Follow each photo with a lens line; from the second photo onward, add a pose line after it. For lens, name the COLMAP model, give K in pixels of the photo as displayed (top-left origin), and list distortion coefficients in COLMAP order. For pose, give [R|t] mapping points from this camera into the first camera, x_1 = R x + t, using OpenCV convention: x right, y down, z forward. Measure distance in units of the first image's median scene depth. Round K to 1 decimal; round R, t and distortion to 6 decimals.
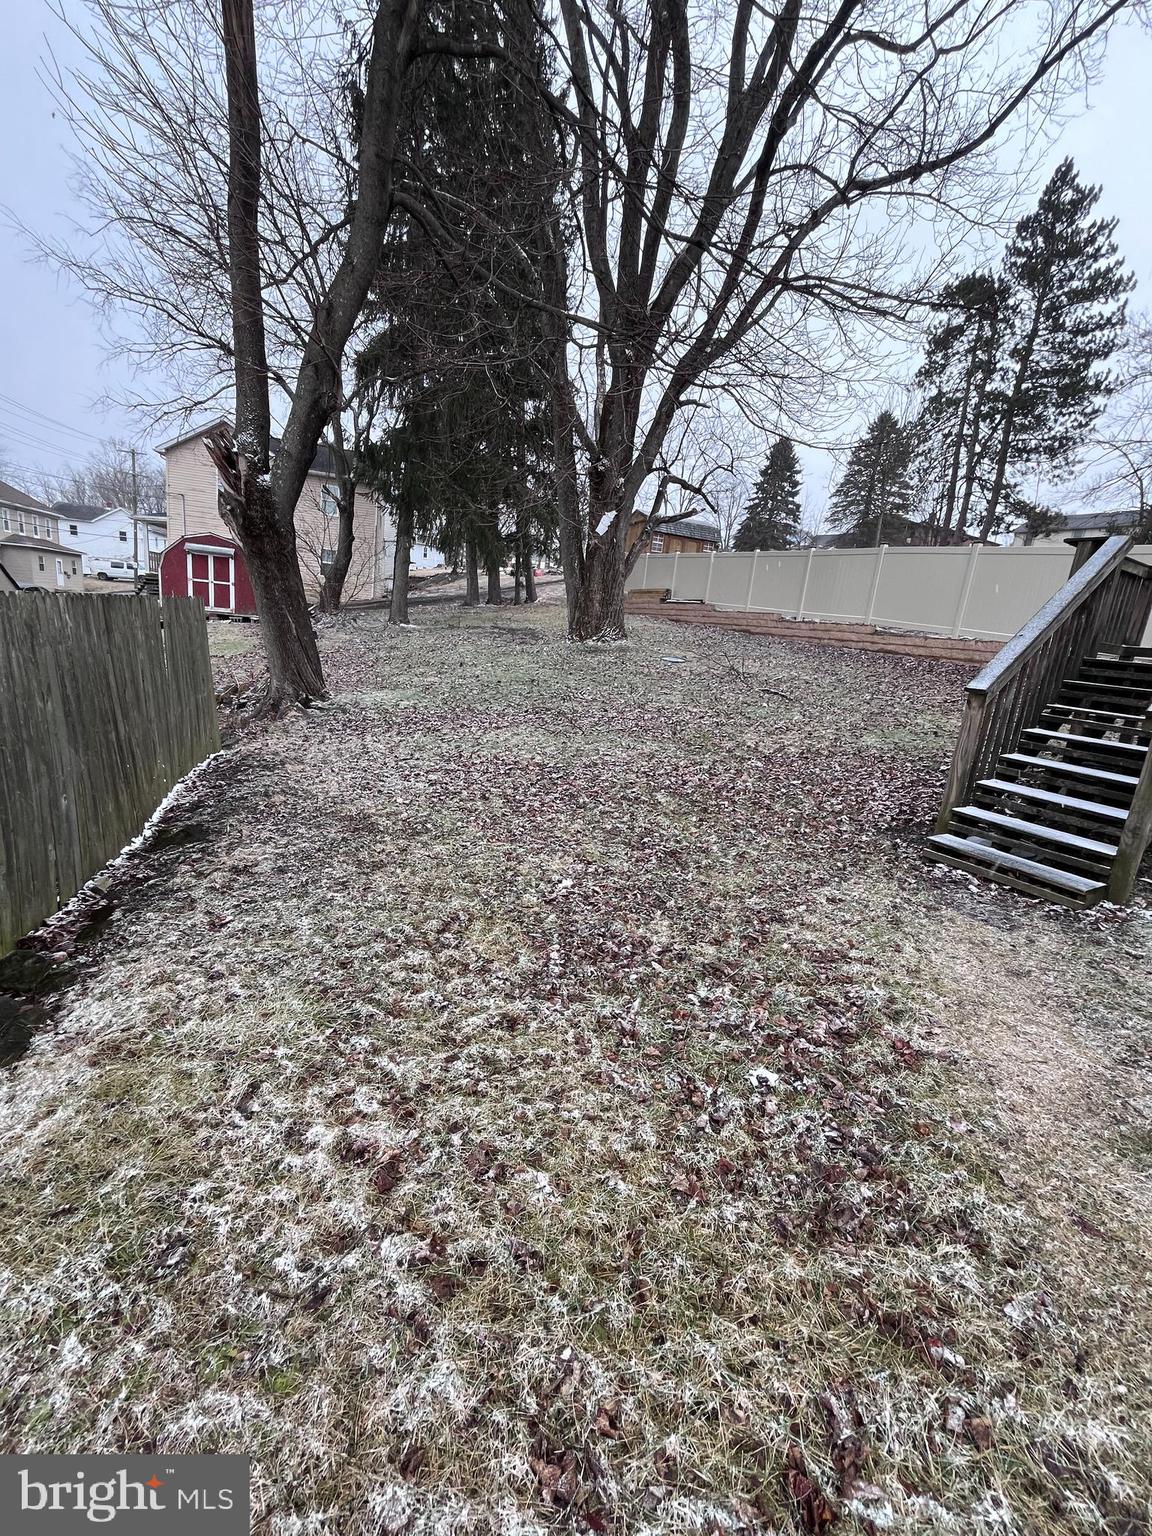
lens RADIAL K [[628.6, 0, 576.0], [0, 628.6, 768.0], [0, 0, 1]] dist [-0.001989, -0.000064]
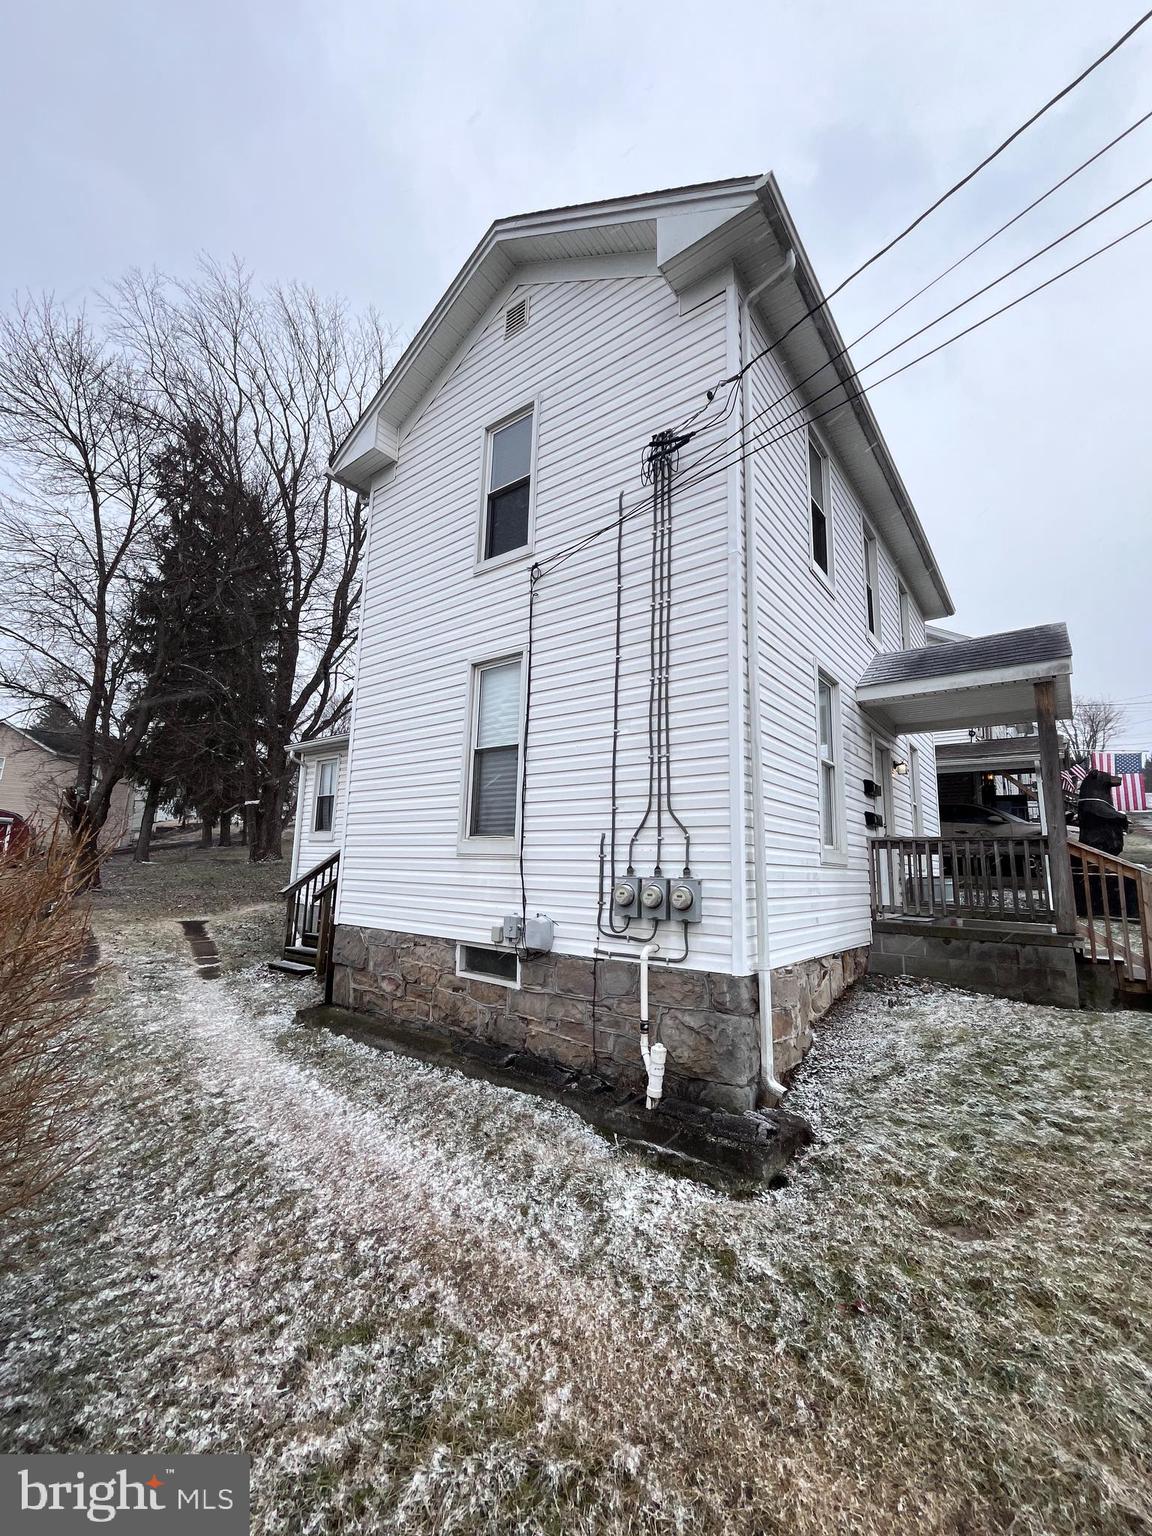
lens RADIAL K [[628.6, 0, 576.0], [0, 628.6, 768.0], [0, 0, 1]] dist [-0.001989, -0.000064]
pose [[0.945485, -0.007774, 0.325574, 0.207390], [0.125123, 0.931656, -0.341117, 0.197462], [-0.300671, 0.363258, 0.881839, -0.690889]]
